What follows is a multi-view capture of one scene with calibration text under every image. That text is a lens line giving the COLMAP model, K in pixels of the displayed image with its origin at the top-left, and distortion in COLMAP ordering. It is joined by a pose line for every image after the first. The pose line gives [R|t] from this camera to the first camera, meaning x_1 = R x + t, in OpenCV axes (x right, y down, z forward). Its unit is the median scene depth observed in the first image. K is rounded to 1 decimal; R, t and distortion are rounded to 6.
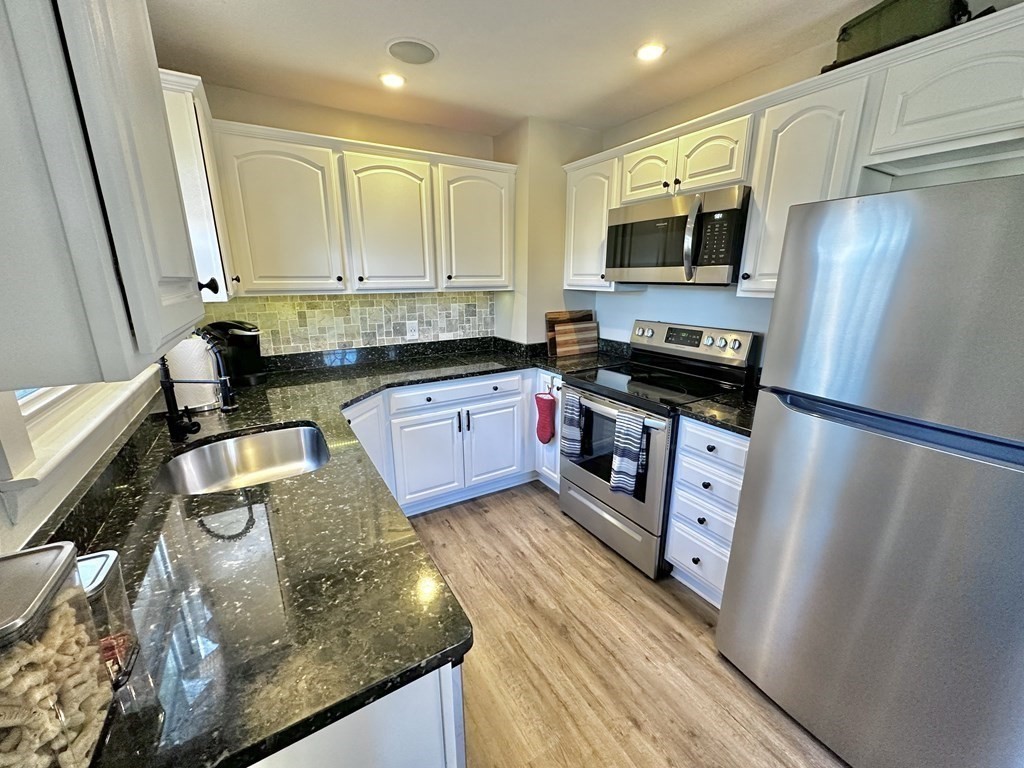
lens RADIAL K [[406.9, 0, 510.7], [0, 406.9, 385.3], [0, 0, 1]] dist [-0.001018, -0.000099]
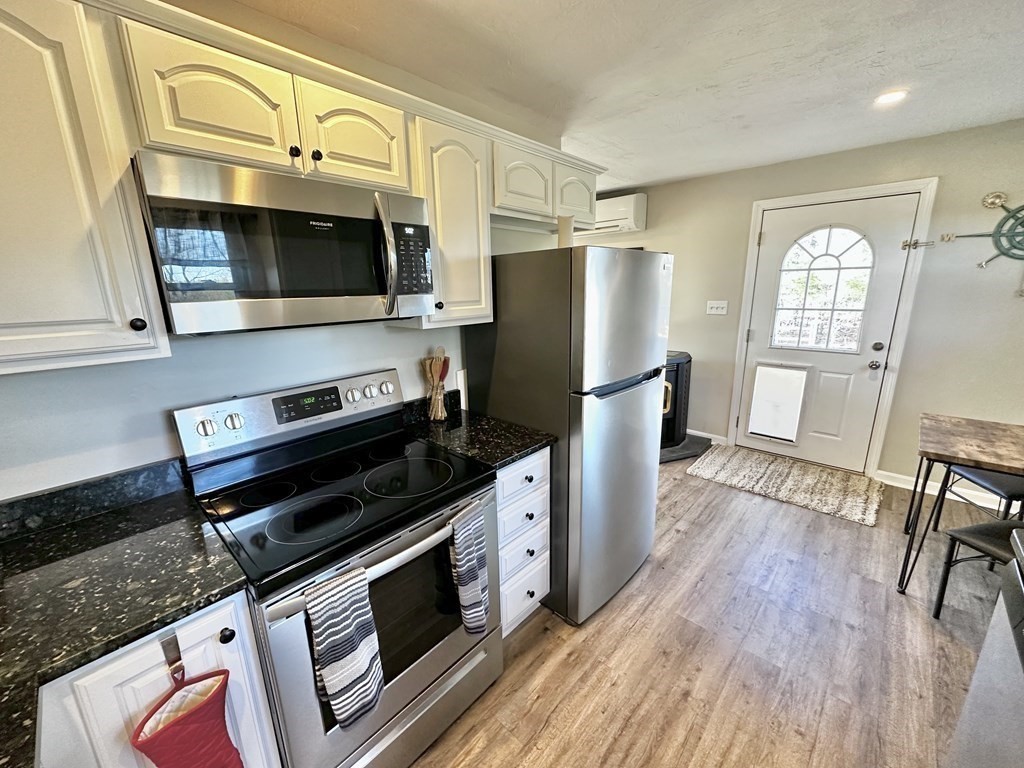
lens RADIAL K [[406.9, 0, 511.7], [0, 406.9, 384.8], [0, 0, 1]] dist [-0.001018, -0.000099]
pose [[-0.276016, -0.217953, 0.936115, -0.253800], [0.271730, 0.916523, 0.293511, -0.247510], [-0.921943, 0.335384, -0.193750, 0.821191]]
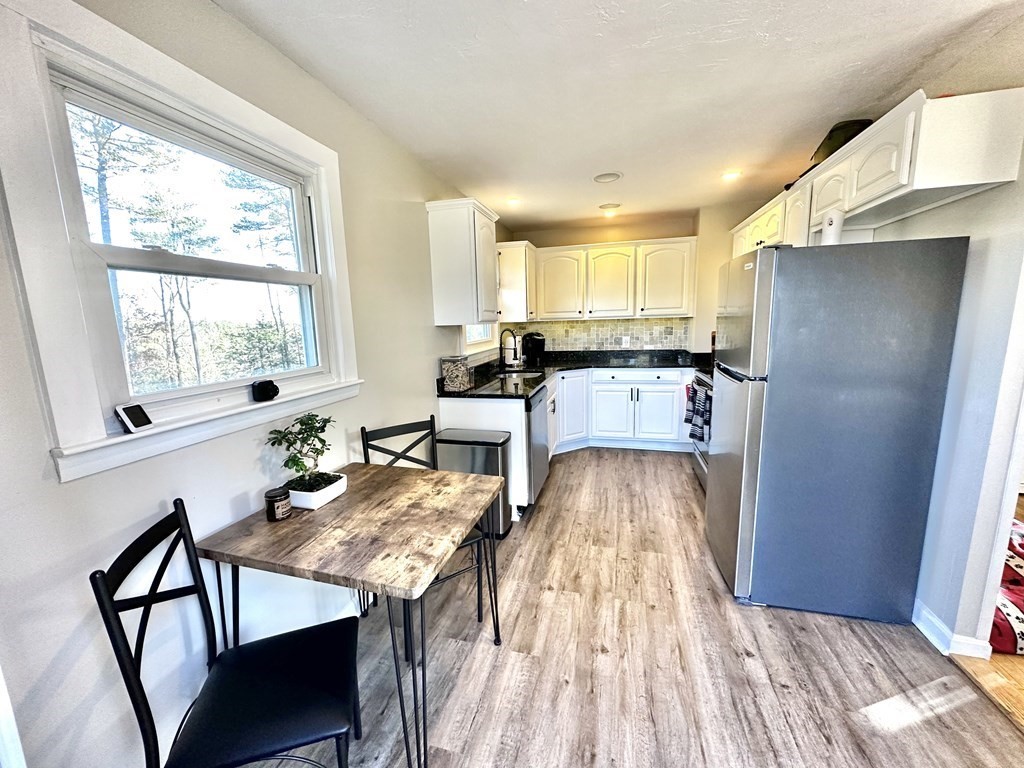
lens RADIAL K [[406.9, 0, 512.4], [0, 406.9, 387.4], [0, 0, 1]] dist [-0.001018, -0.000099]
pose [[0.701124, 0.099646, -0.706042, 0.752254], [-0.158743, 0.987150, -0.018318, 0.180840], [0.695144, 0.124922, 0.707933, -0.559580]]
